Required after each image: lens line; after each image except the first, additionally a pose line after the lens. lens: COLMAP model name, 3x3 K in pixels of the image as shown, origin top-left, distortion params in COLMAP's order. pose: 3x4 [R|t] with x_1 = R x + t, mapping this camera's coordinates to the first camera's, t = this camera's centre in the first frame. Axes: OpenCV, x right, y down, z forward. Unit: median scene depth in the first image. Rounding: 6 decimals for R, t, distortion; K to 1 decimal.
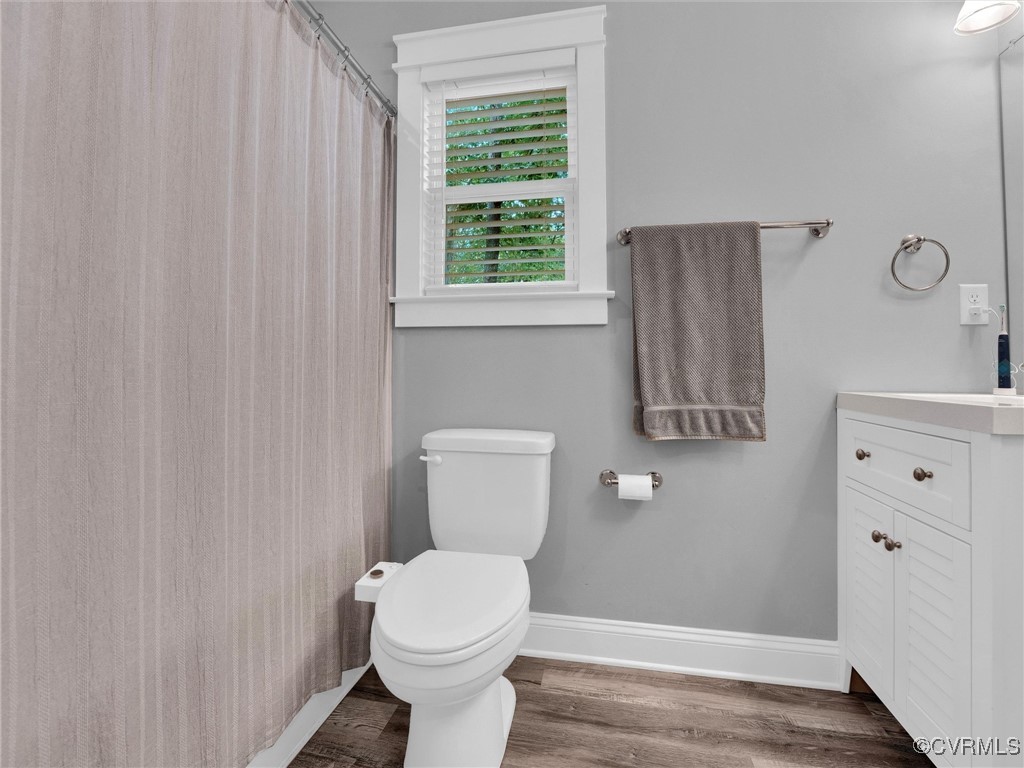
lens RADIAL K [[474.2, 0, 506.3], [0, 474.2, 379.5], [0, 0, 1]] dist [-0.027660, 0.000373]
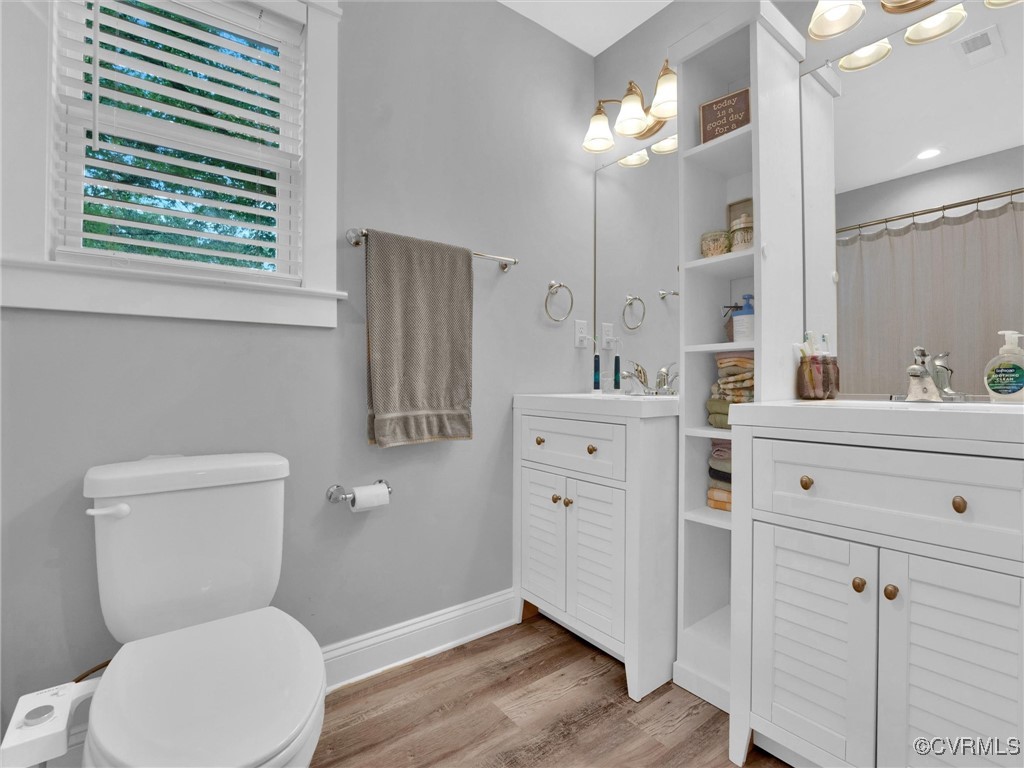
lens RADIAL K [[469.2, 0, 508.1], [0, 469.2, 398.7], [0, 0, 1]] dist [-0.029300, 0.000036]
pose [[0.661731, -0.031174, 0.749093, -0.267391], [0.012440, 0.999454, 0.030604, -0.002855], [-0.749638, -0.010933, 0.661758, 0.154174]]
